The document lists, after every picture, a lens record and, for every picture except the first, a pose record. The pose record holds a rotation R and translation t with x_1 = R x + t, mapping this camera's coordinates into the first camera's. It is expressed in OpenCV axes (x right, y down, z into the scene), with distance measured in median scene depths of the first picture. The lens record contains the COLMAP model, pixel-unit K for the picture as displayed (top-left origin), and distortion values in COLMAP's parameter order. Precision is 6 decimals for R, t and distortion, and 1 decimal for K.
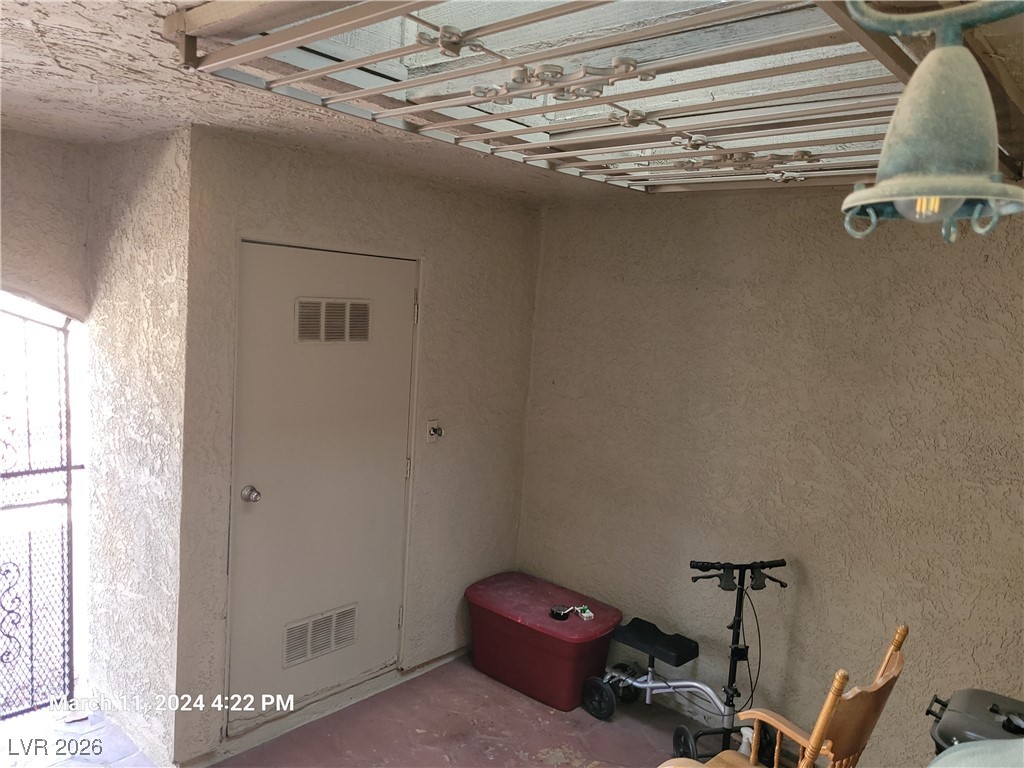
lens RADIAL K [[770.3, 0, 508.6], [0, 770.3, 384.3], [0, 0, 1]] dist [0.046619, -0.038227]
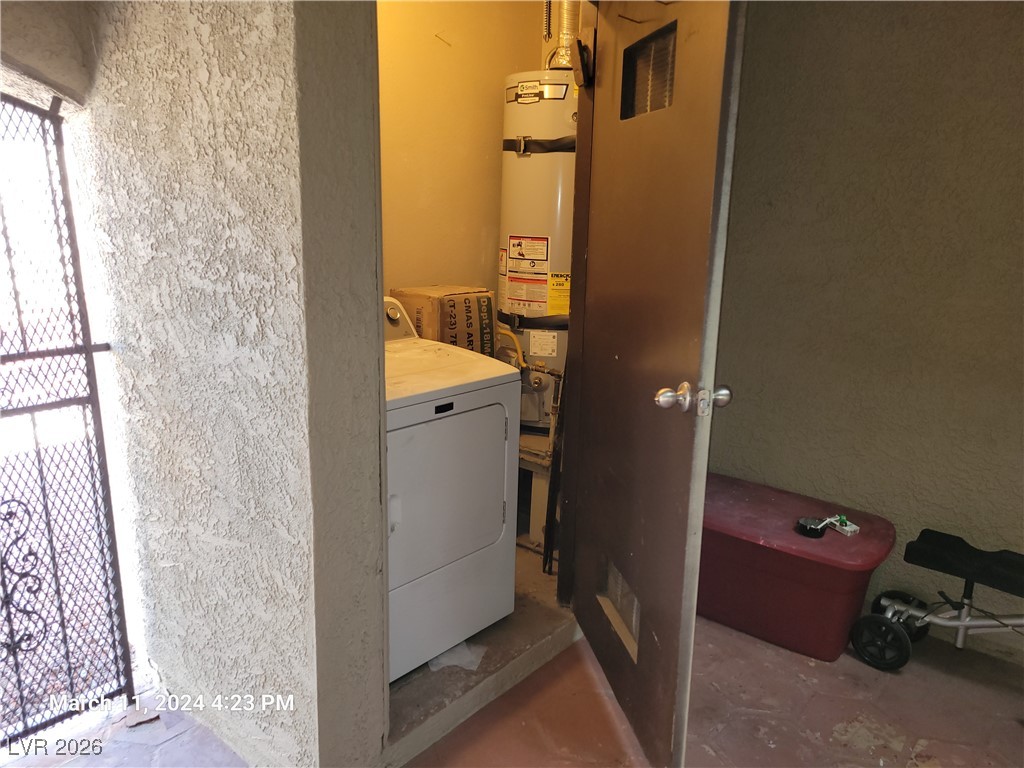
lens RADIAL K [[770.3, 0, 513.9], [0, 770.3, 385.3], [0, 0, 1]] dist [0.046619, -0.038227]
pose [[0.998477, -0.049001, 0.025361, -0.246978], [0.045269, 0.990326, 0.131168, 0.072329], [-0.031543, -0.129820, 0.991036, 0.376035]]
